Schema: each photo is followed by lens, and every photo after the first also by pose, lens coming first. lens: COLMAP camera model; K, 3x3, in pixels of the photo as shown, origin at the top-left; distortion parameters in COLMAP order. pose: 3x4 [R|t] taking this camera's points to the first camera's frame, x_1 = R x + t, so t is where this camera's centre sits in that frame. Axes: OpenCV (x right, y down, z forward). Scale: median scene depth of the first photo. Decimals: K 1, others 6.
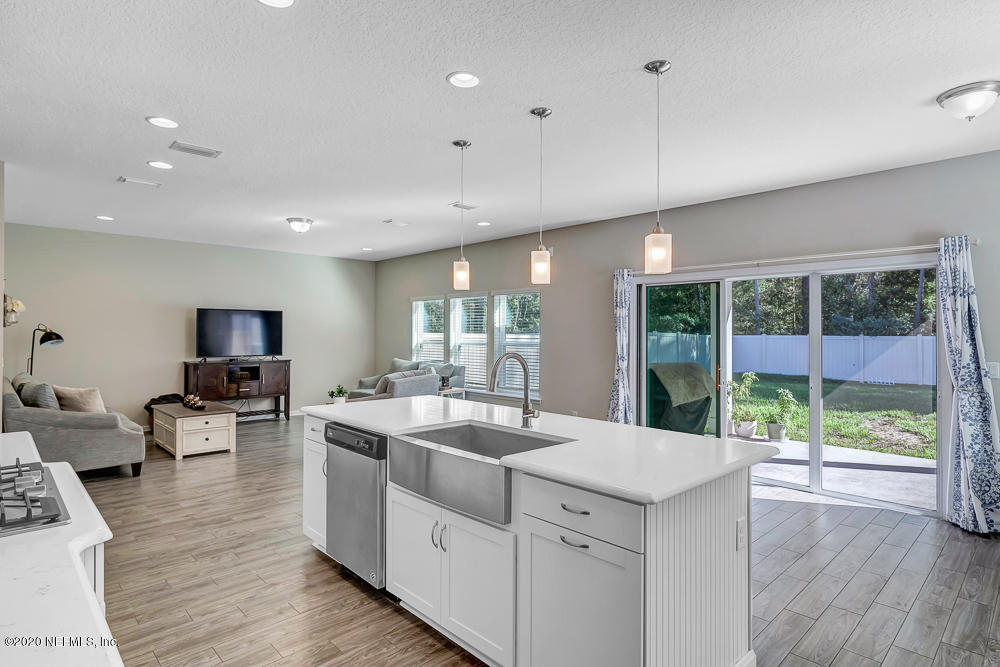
lens RADIAL K [[546.5, 0, 499.7], [0, 546.5, 336.0], [0, 0, 1]] dist [-0.002309, 0.000089]
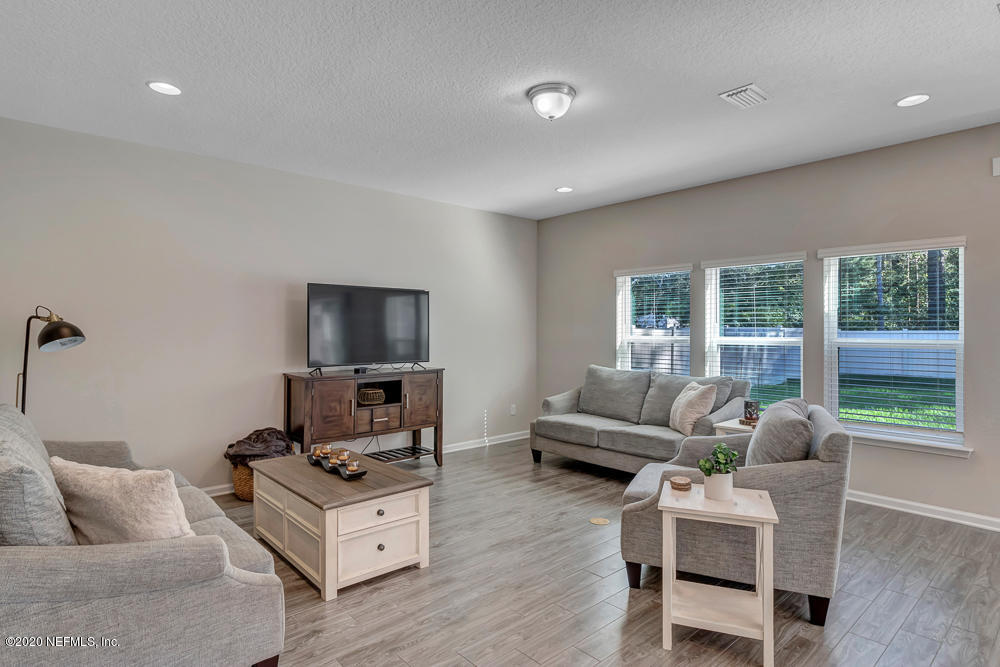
lens RADIAL K [[546.5, 0, 495.0], [0, 546.5, 335.3], [0, 0, 1]] dist [-0.002309, 0.000089]
pose [[0.999126, -0.003266, -0.041665, -0.329038], [0.003400, 0.999989, 0.003139, 0.003926], [0.041654, -0.003278, 0.999127, 0.421083]]
